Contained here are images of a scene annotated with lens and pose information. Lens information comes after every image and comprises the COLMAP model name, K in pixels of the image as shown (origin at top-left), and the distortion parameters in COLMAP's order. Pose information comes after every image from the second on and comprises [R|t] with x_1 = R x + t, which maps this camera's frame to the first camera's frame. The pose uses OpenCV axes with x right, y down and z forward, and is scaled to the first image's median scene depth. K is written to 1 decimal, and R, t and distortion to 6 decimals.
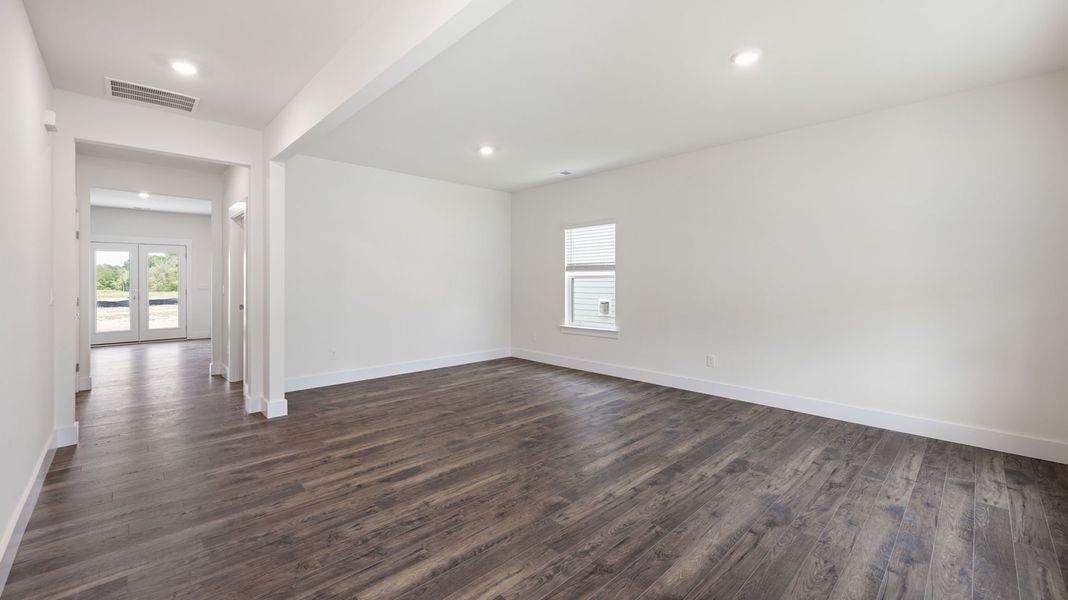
lens RADIAL K [[428.6, 0, 537.4], [0, 428.6, 293.9], [0, 0, 1]] dist [0.003196, 0.000371]
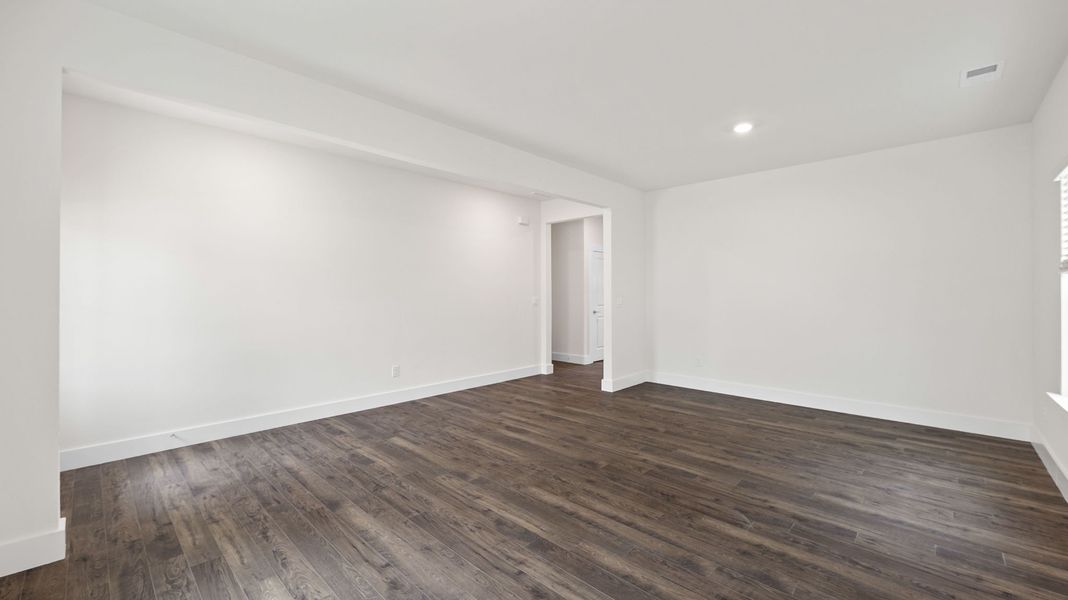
lens RADIAL K [[428.6, 0, 537.5], [0, 428.6, 294.2], [0, 0, 1]] dist [0.003196, 0.000371]
pose [[0.041889, -0.000476, -0.999122, 1.130493], [-0.028428, 0.999594, -0.001668, -0.036988], [0.998718, 0.028473, 0.041859, 0.990110]]
